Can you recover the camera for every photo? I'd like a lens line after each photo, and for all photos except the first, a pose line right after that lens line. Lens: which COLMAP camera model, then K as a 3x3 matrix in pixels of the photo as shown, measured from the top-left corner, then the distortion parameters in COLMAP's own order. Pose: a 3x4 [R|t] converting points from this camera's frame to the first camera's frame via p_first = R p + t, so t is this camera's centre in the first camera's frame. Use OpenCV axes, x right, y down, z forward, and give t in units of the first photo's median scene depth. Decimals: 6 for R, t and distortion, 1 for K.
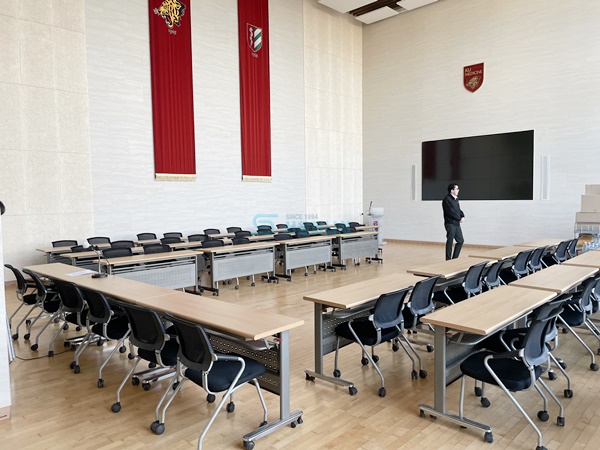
lens RADIAL K [[454.3, 0, 300.0], [0, 454.3, 225.0], [0, 0, 1]] dist [0.086446, -0.120860]
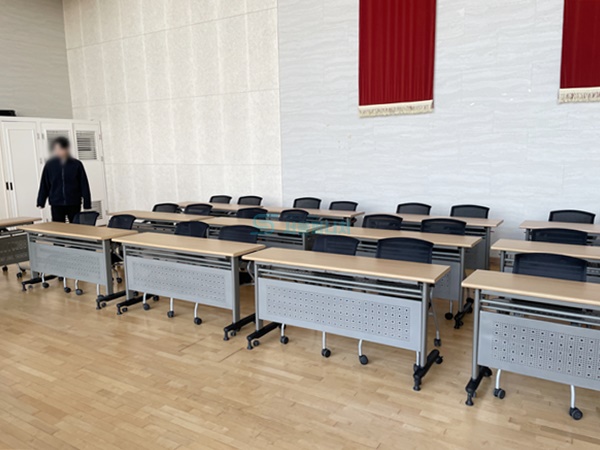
lens RADIAL K [[462.3, 0, 300.0], [0, 462.3, 225.0], [0, 0, 1]] dist [0.097893, -0.133456]
pose [[0.223941, 0.169241, -0.959796, 0.322079], [-0.043102, 0.985564, 0.163728, -0.052593], [0.973649, 0.004704, 0.228003, 0.784973]]
